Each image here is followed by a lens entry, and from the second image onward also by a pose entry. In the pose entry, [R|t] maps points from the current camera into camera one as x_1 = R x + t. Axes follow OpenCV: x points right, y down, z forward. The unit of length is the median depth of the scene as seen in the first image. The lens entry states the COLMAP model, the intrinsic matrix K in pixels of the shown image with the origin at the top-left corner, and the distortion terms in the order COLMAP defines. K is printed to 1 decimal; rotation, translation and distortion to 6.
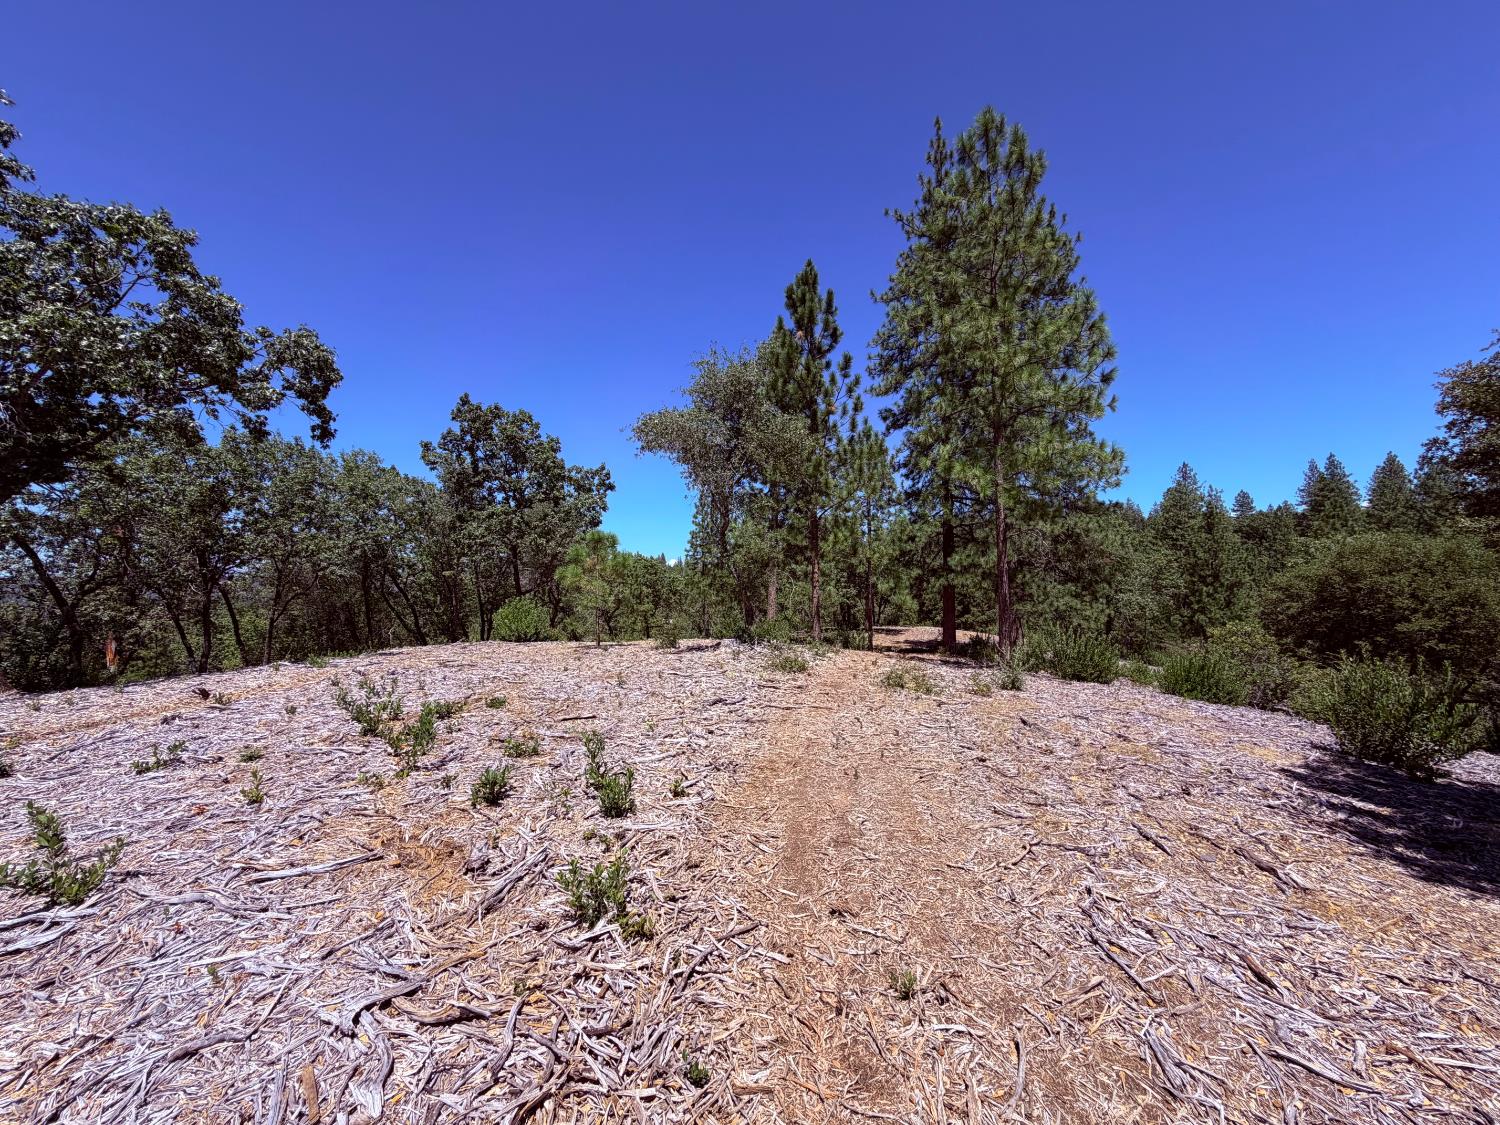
lens RADIAL K [[602.2, 0, 749.6], [0, 602.2, 562.8], [0, 0, 1]] dist [0.001461, 0.000069]
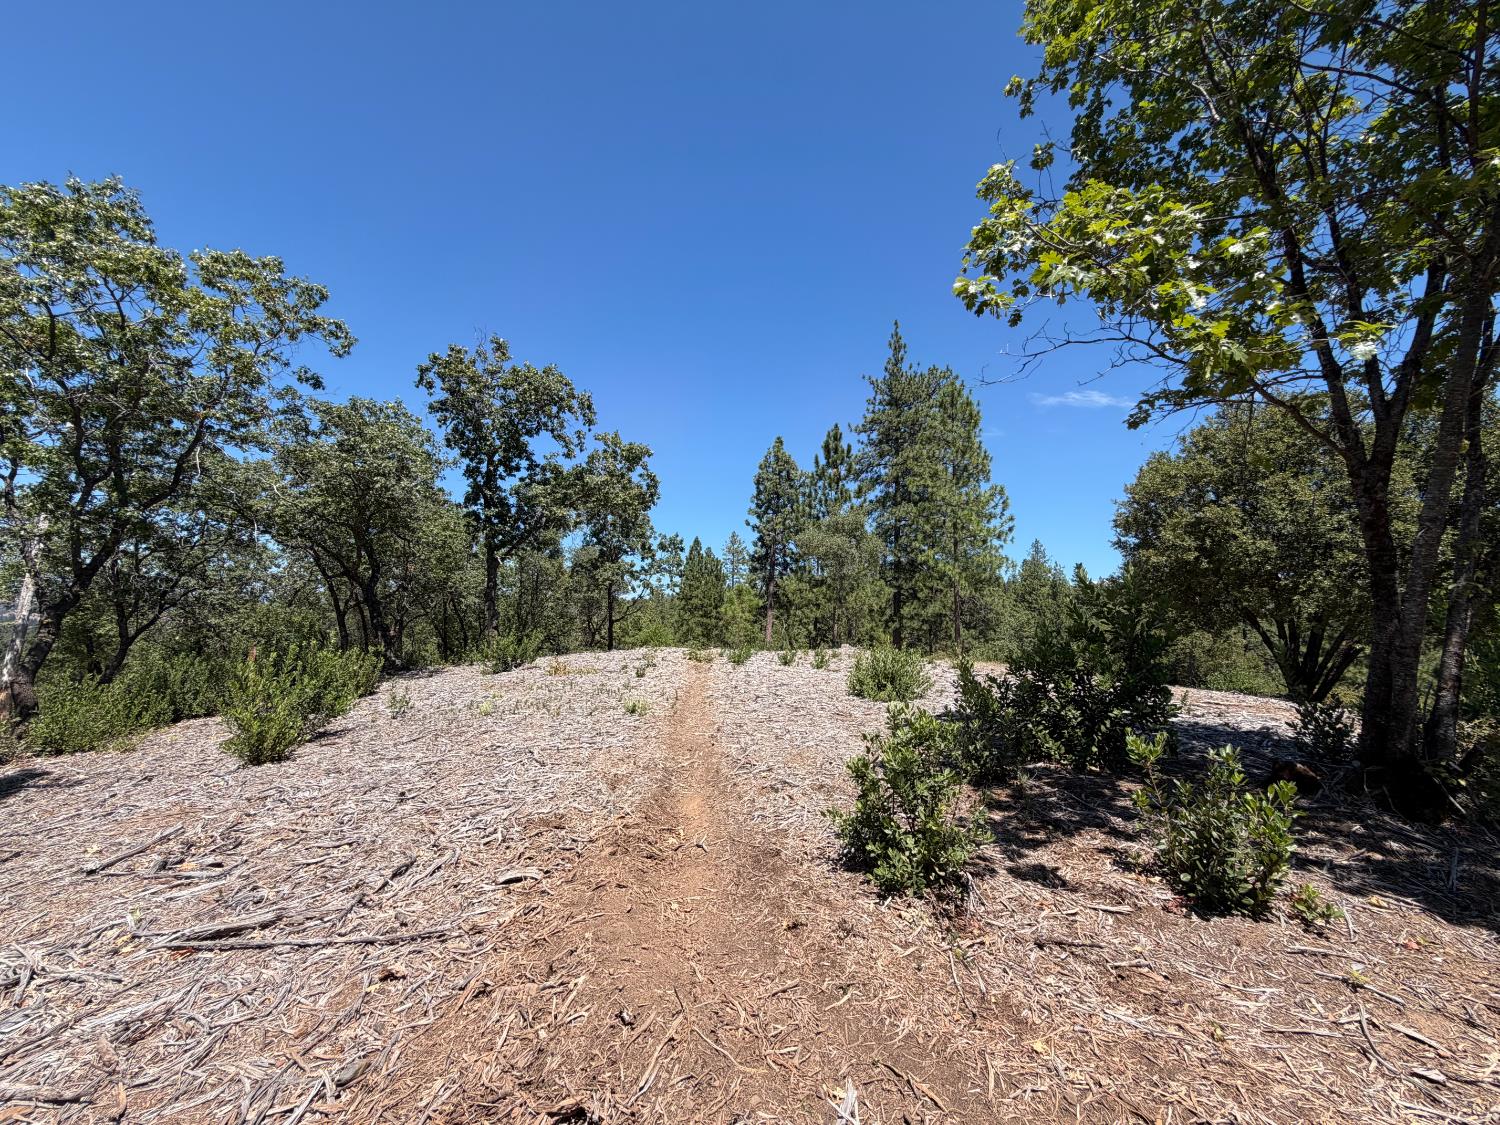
lens RADIAL K [[602.2, 0, 750.2], [0, 602.2, 560.9], [0, 0, 1]] dist [0.001461, 0.000069]
pose [[0.982163, 0.056431, 0.179366, -0.283511], [-0.041957, 0.995625, -0.083491, 0.011492], [-0.183293, 0.074476, 0.980233, -0.377719]]
